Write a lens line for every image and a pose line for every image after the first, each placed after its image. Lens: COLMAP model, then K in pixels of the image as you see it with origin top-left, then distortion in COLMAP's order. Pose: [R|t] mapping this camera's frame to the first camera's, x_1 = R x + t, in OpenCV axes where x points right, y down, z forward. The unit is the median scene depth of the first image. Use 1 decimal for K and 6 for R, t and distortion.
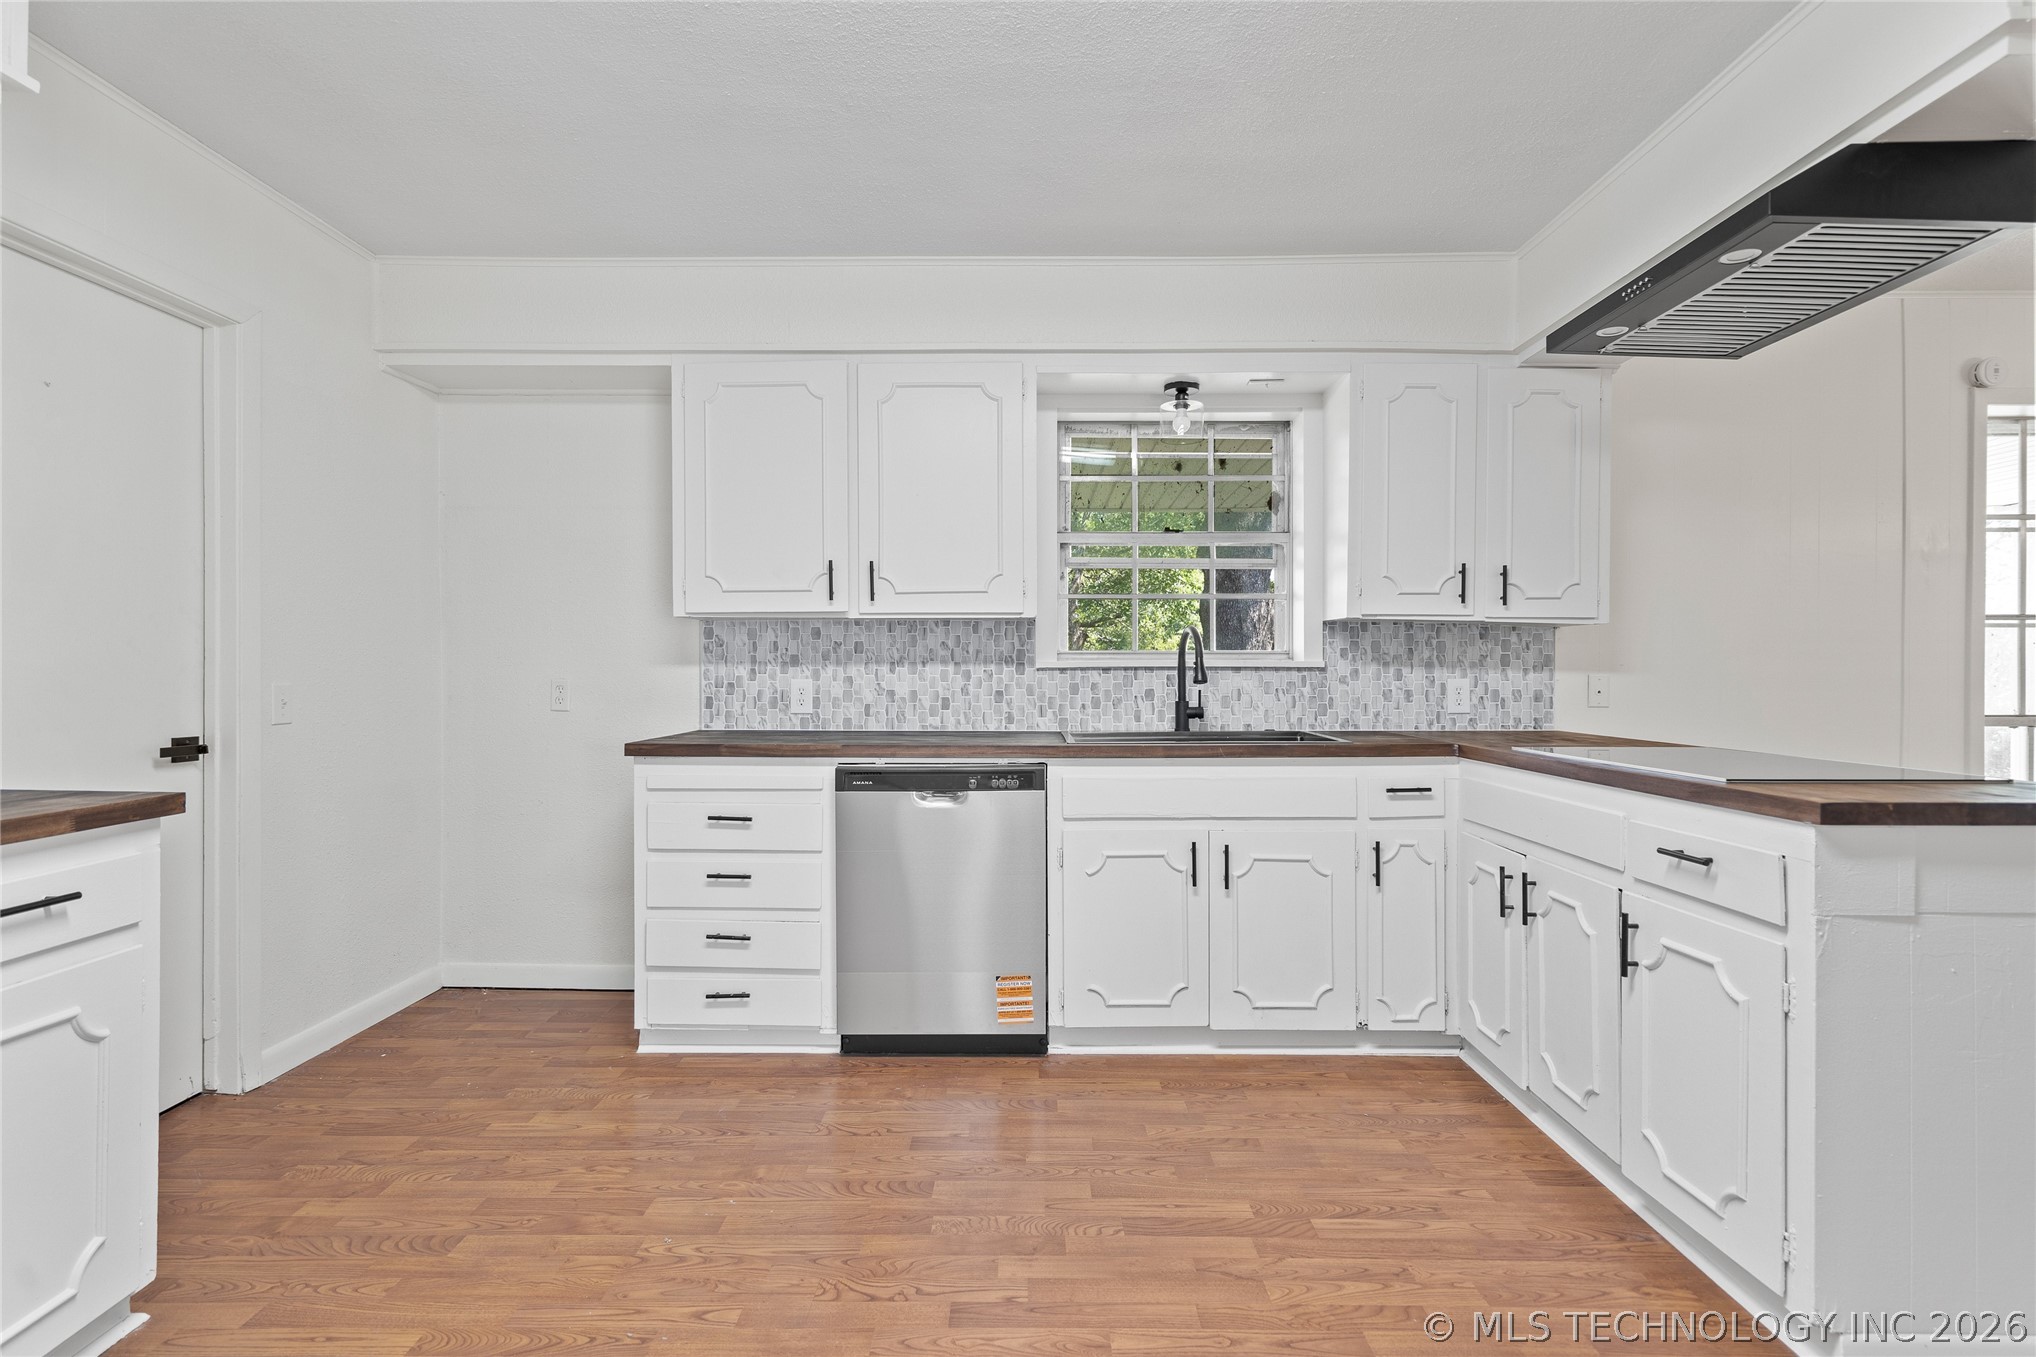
lens RADIAL K [[966.4, 0, 1047.7], [0, 966.4, 663.8], [0, 0, 1]] dist [0.002236, 0.001644]
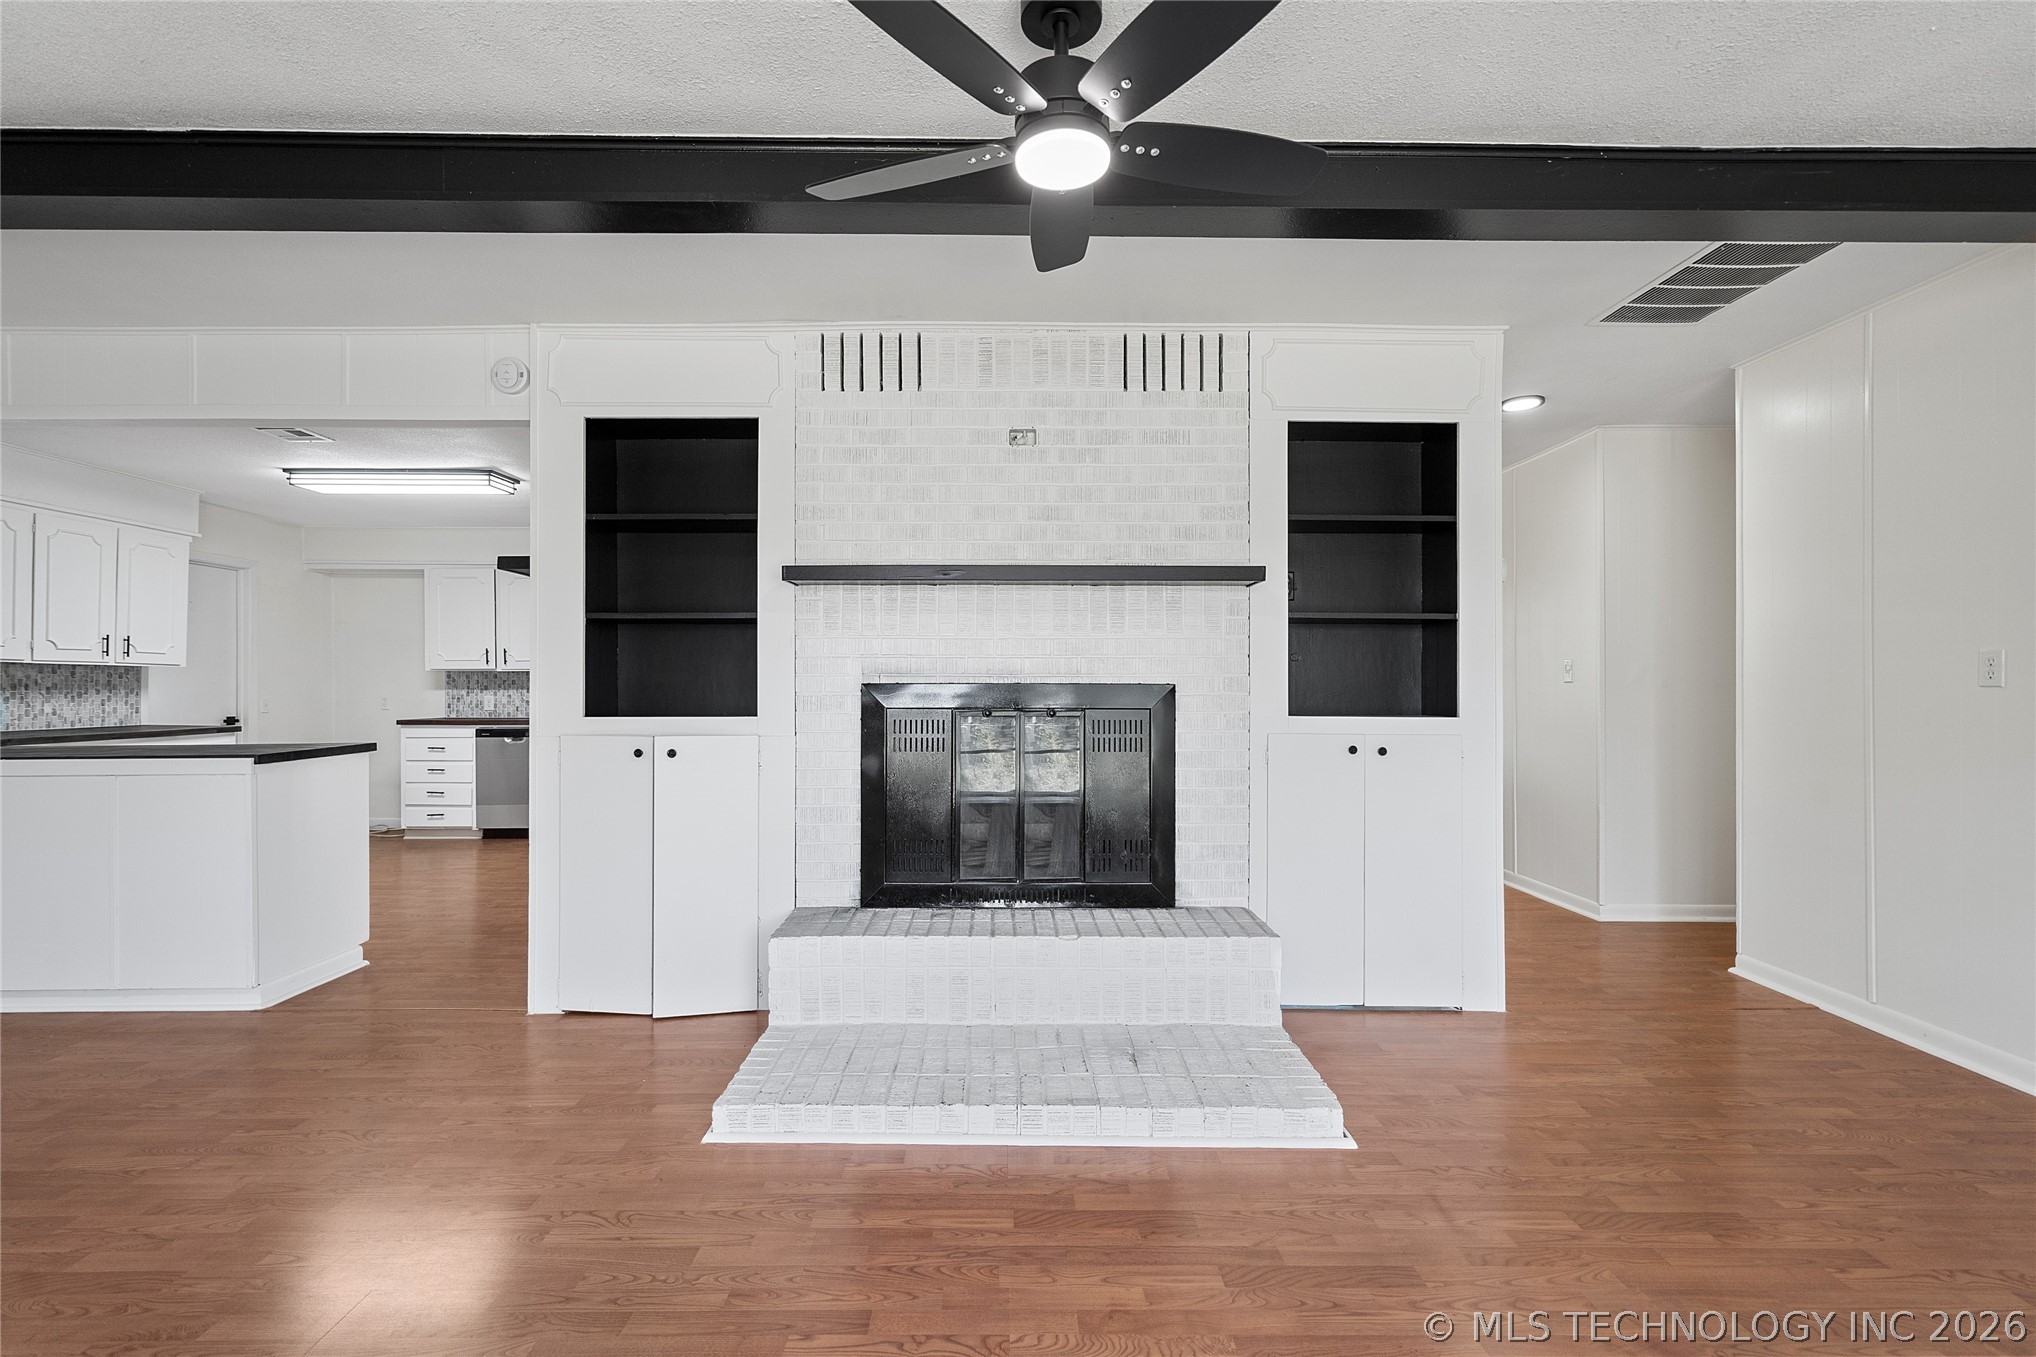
lens RADIAL K [[966.4, 0, 1005.6], [0, 966.4, 682.8], [0, 0, 1]] dist [0.002236, 0.001644]
pose [[0.999908, -0.001795, -0.013439, 1.027781], [0.001807, 0.999998, 0.000884, -0.015719], [0.013438, -0.000908, 0.999909, -1.324697]]
